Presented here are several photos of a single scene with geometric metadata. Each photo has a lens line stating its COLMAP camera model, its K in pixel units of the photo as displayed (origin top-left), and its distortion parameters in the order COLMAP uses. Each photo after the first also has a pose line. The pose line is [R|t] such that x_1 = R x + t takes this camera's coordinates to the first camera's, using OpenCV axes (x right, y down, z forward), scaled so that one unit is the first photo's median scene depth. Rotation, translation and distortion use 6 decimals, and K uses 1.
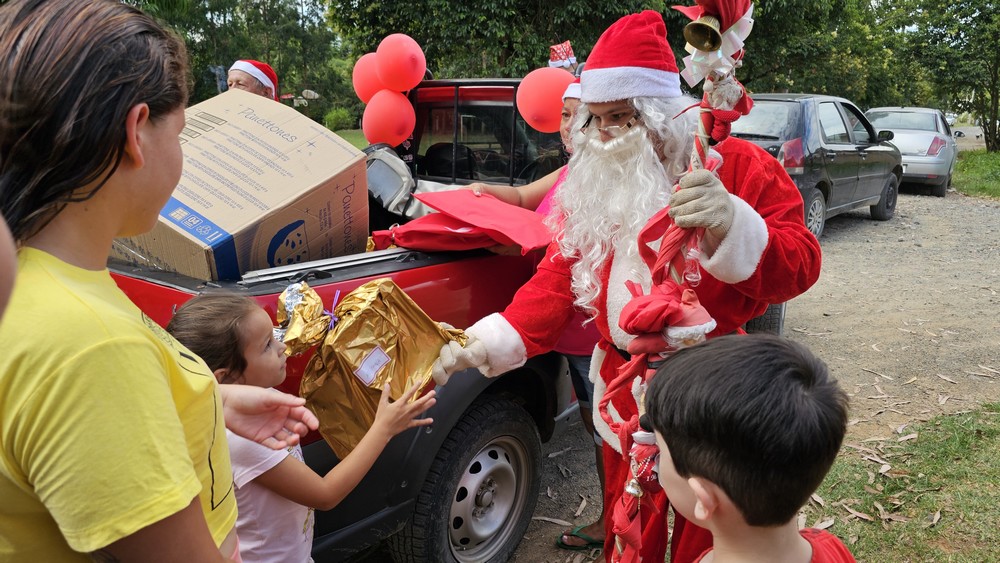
lens RADIAL K [[760.3, 0, 527.8], [0, 760.3, 280.5], [0, 0, 1]] dist [0.095253, -0.148363]
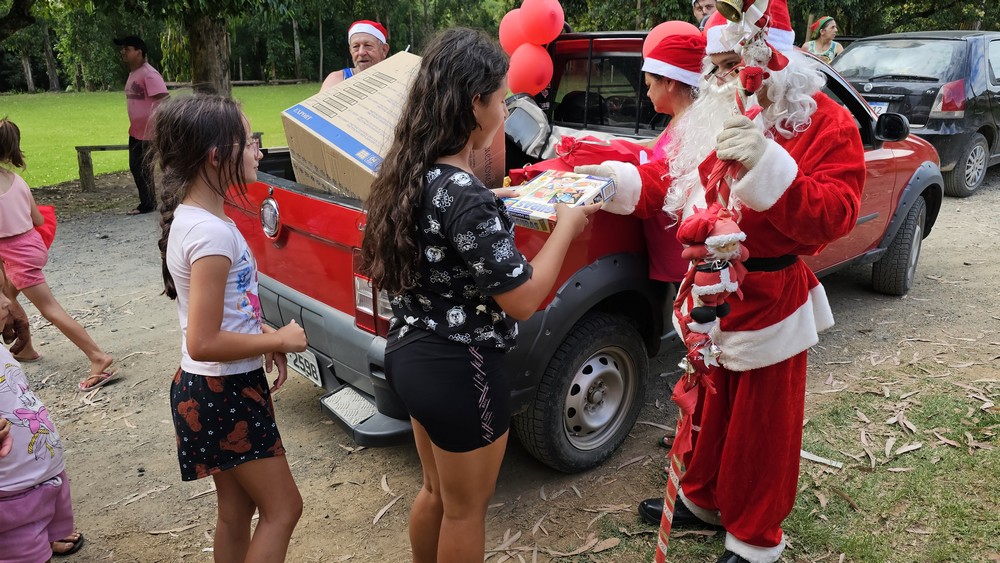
lens RADIAL K [[760.3, 0, 527.8], [0, 760.3, 280.5], [0, 0, 1]] dist [0.095253, -0.148363]
pose [[0.982001, 0.038108, -0.184991, 0.037640], [-0.024876, 0.996997, 0.073330, 0.013271], [0.187230, -0.067408, 0.980001, -0.123620]]
